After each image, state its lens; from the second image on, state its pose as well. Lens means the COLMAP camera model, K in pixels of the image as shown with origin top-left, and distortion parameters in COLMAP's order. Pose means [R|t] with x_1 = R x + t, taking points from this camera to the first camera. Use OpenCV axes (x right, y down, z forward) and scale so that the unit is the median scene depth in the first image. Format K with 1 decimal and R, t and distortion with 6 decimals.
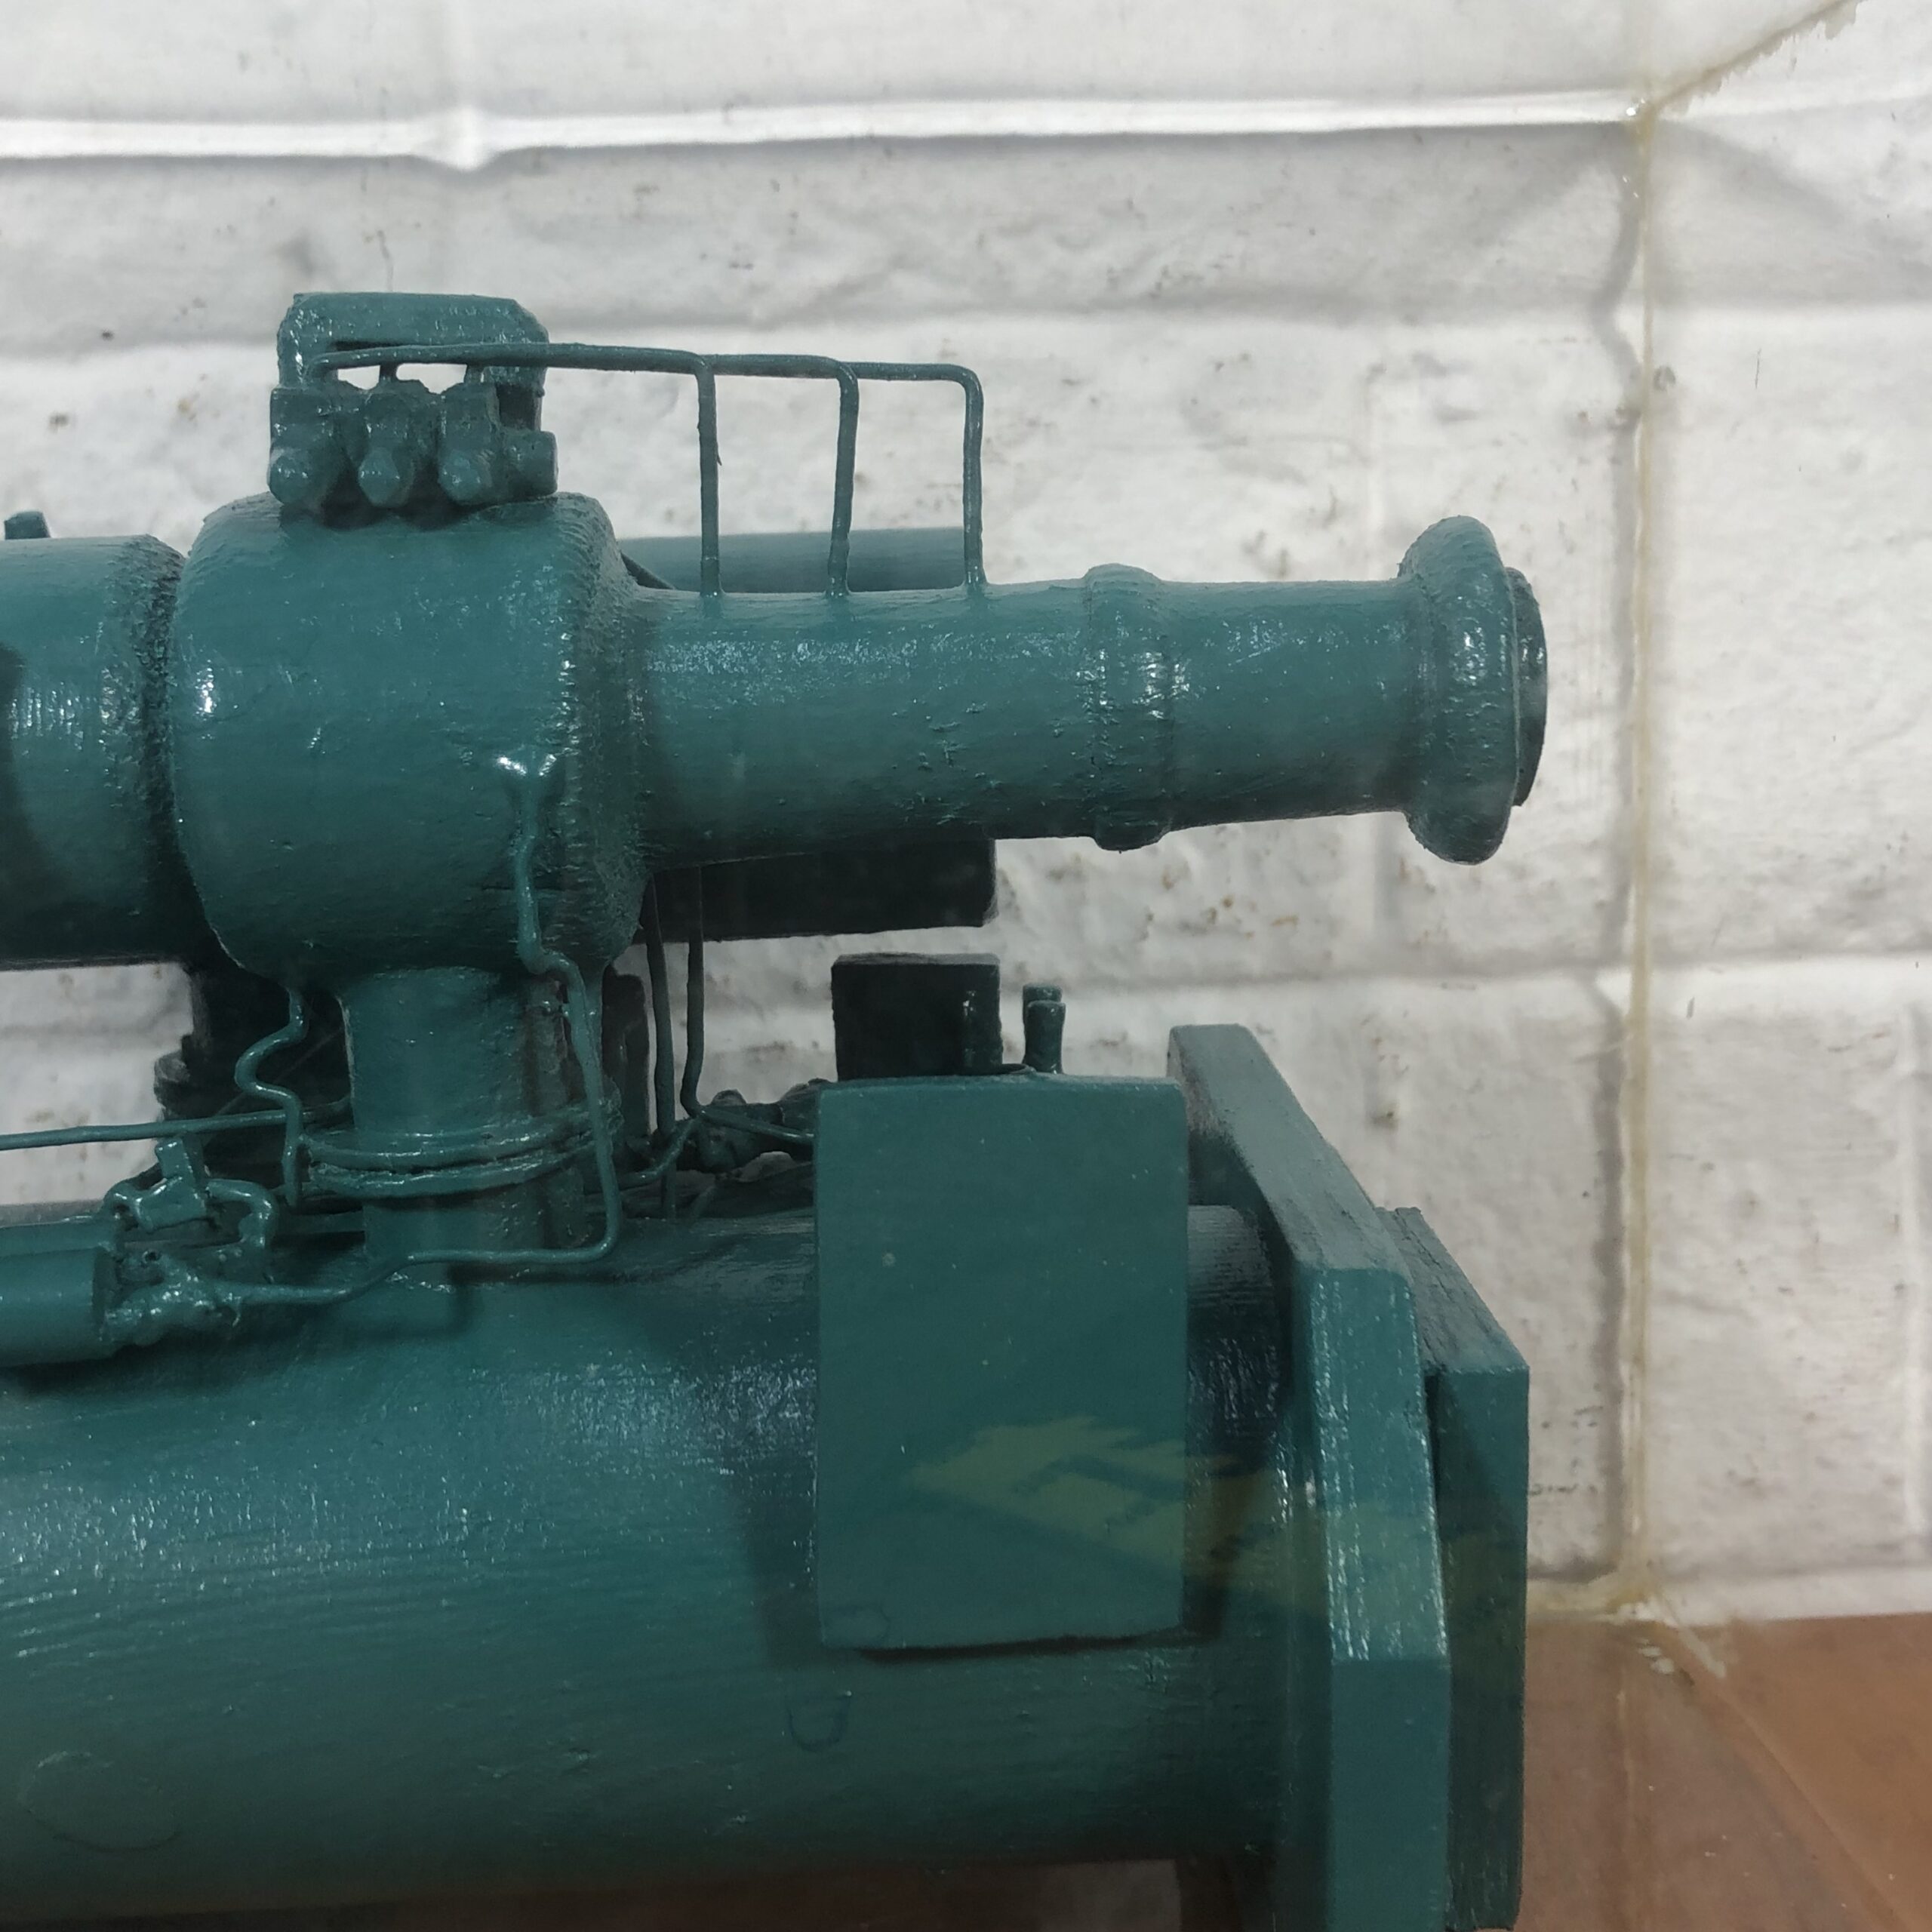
lens RADIAL K [[2727.3, 0, 966.3], [0, 2727.3, 931.1], [0, 0, 1]] dist [0.180936, -0.822074]
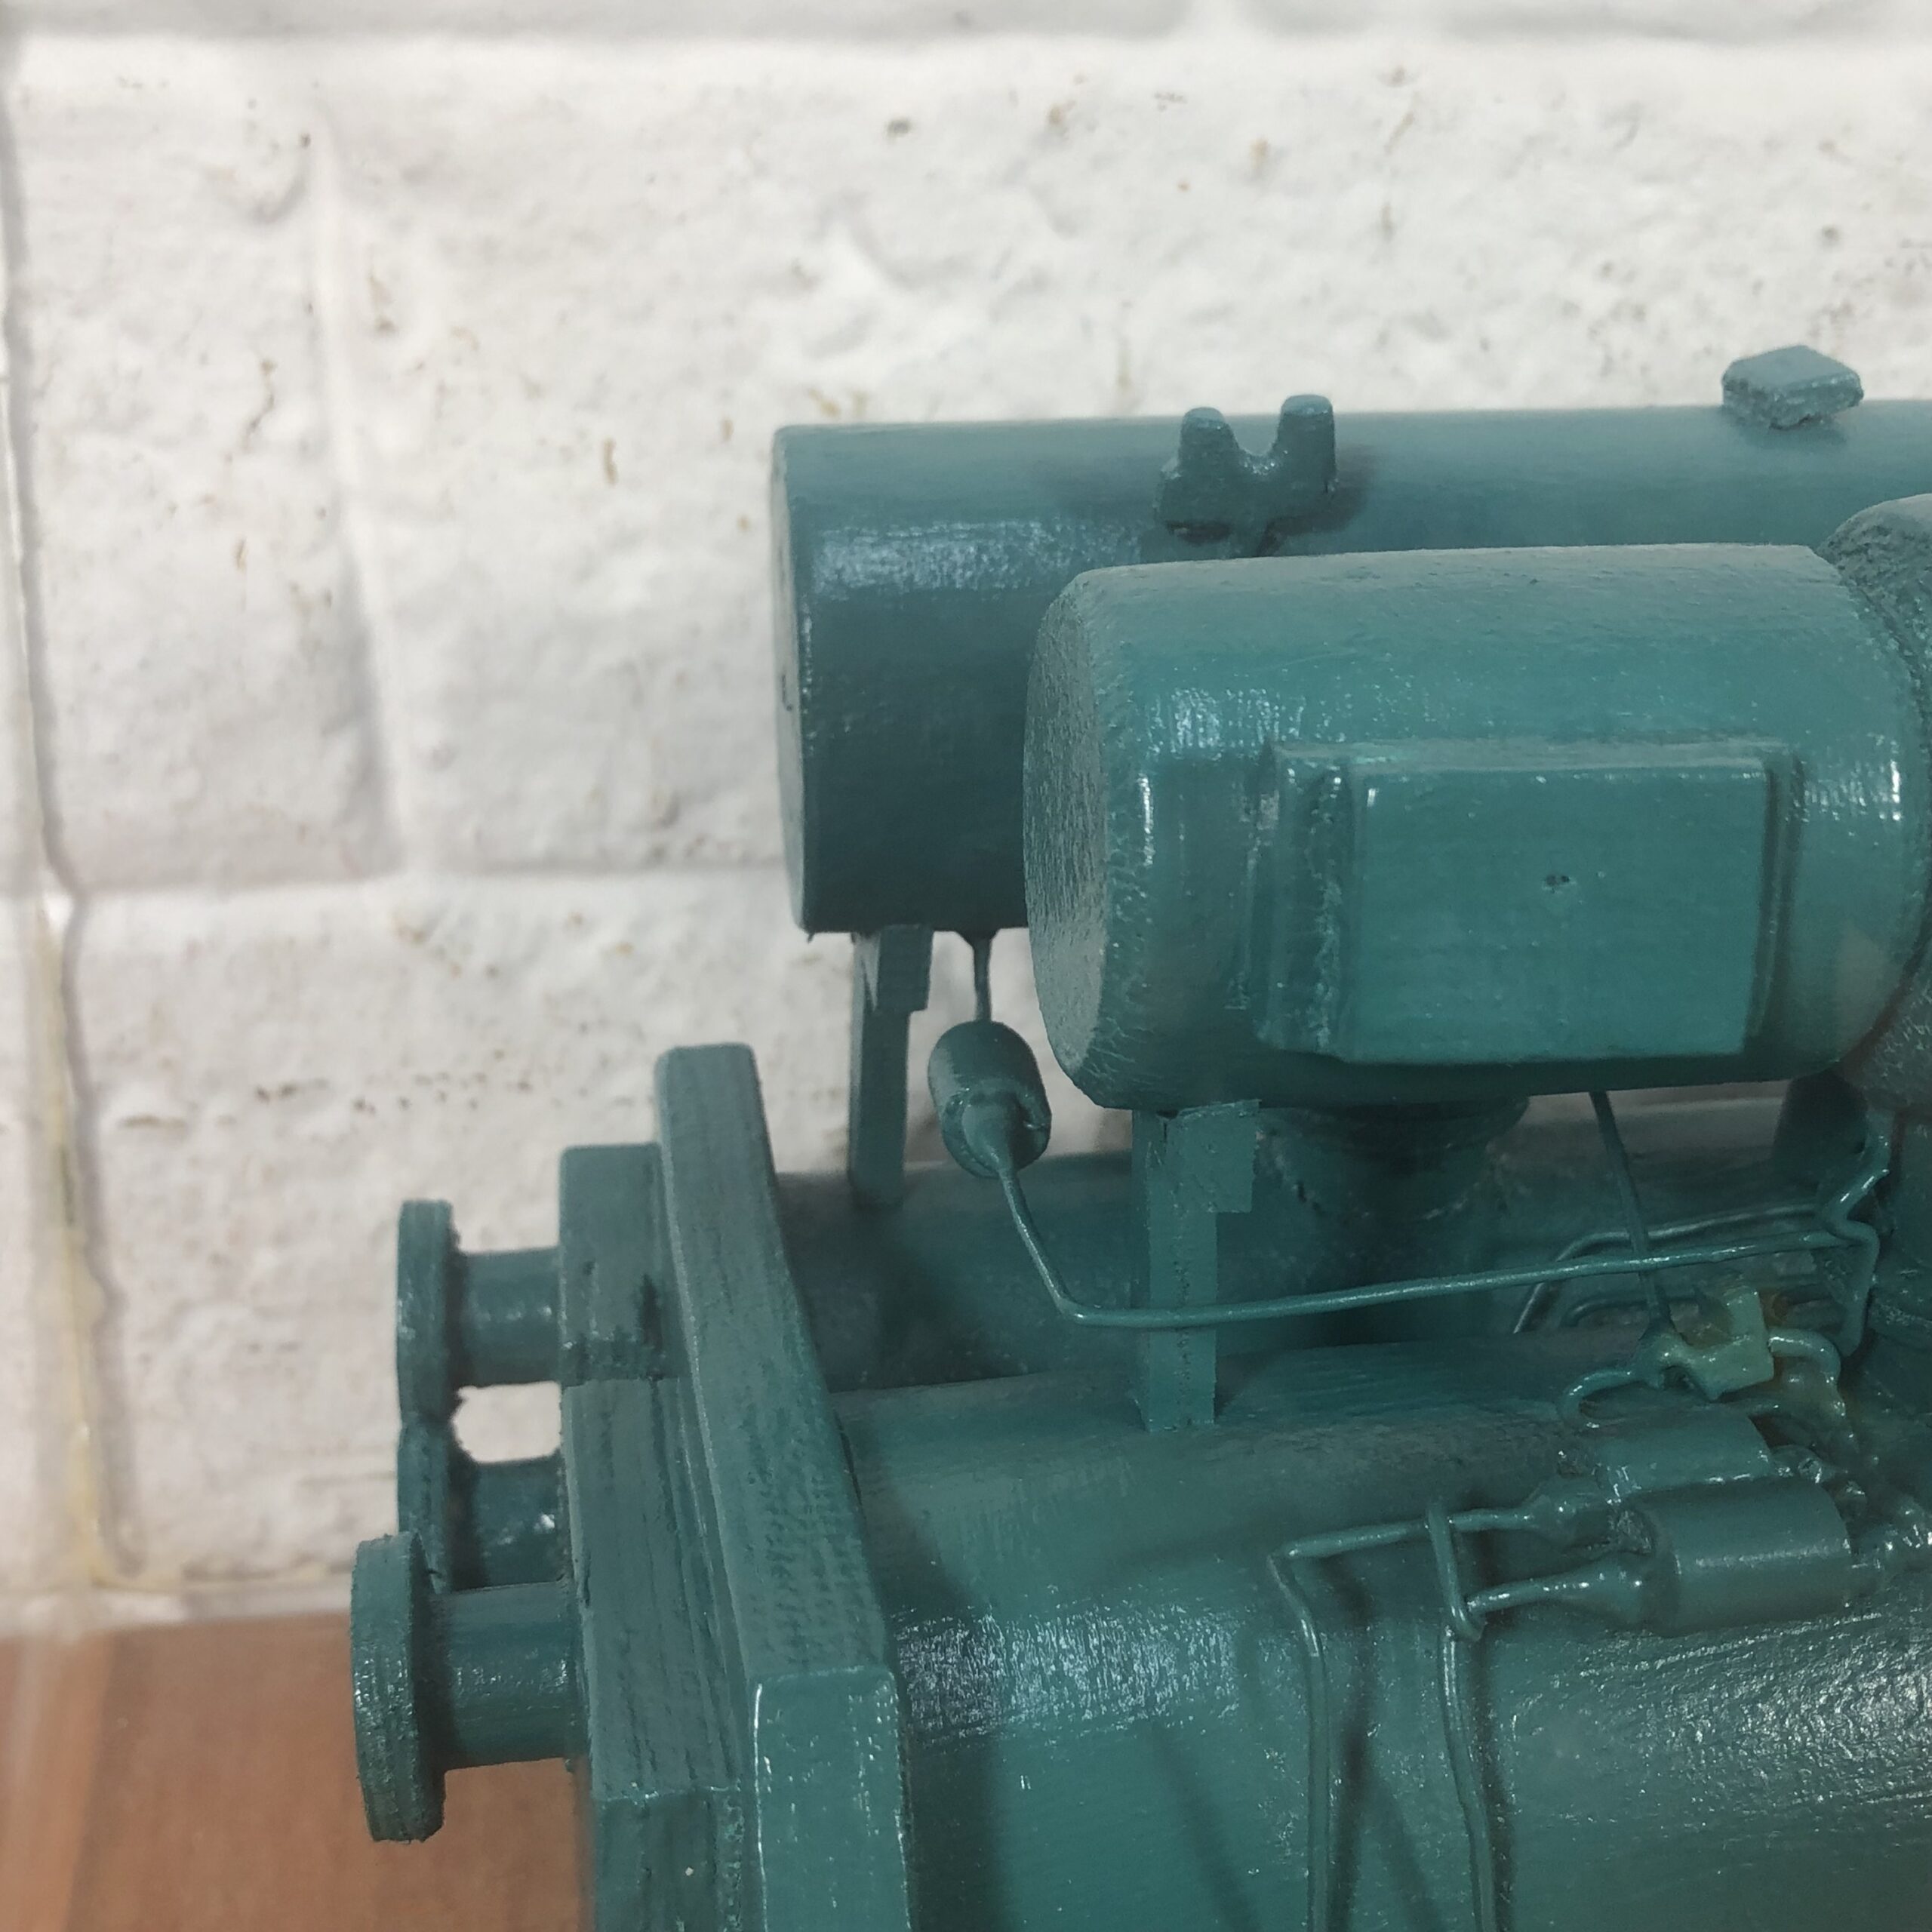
lens RADIAL K [[2801.1, 0, 966.0], [0, 2801.1, 966.0], [0, 0, 1]] dist [0.091043, -0.444353]
pose [[0.992690, 0.004601, 0.120601, -0.403936], [-0.030670, 0.976085, 0.215214, -0.124333], [-0.116726, -0.217340, 0.969091, 0.156183]]
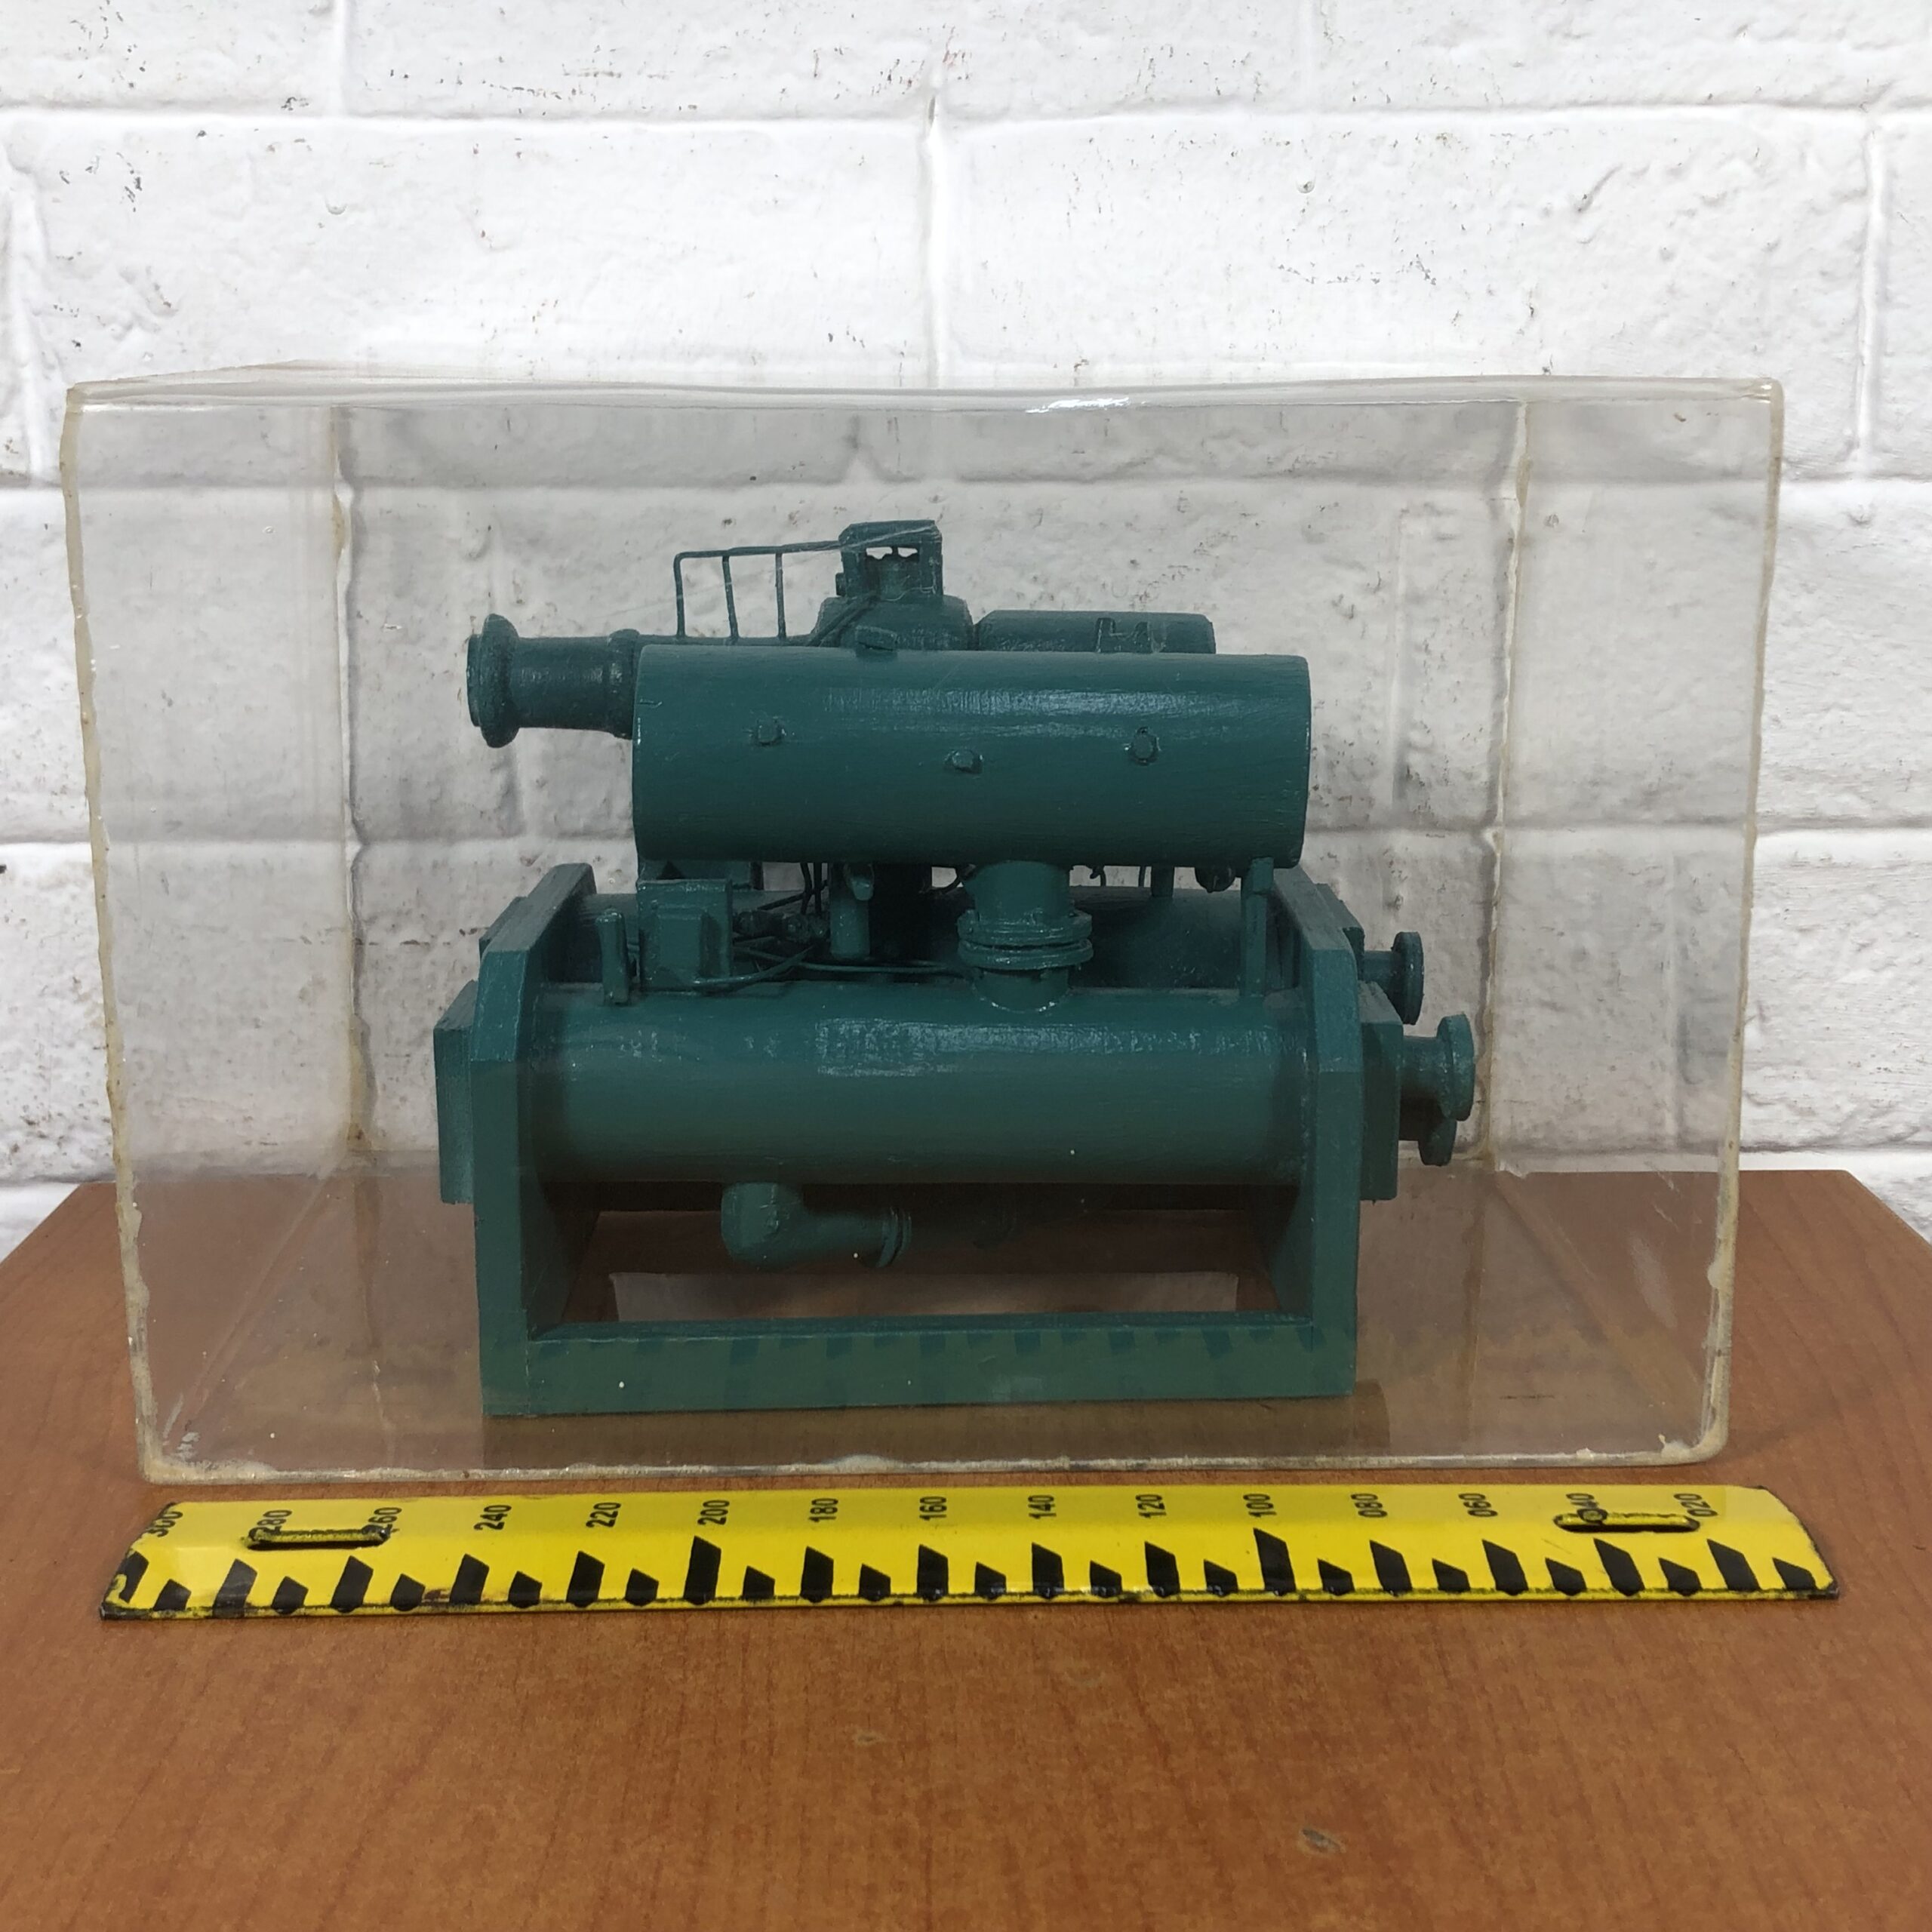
lens RADIAL K [[2684.5, 0, 966.0], [0, 2684.5, 966.0], [0, 0, 1]] dist [0.107579, -0.401810]
pose [[0.999353, 0.031461, -0.017430, -0.115644], [-0.030211, 0.997238, 0.067850, -0.006633], [0.019517, -0.067279, 0.997543, -0.918469]]
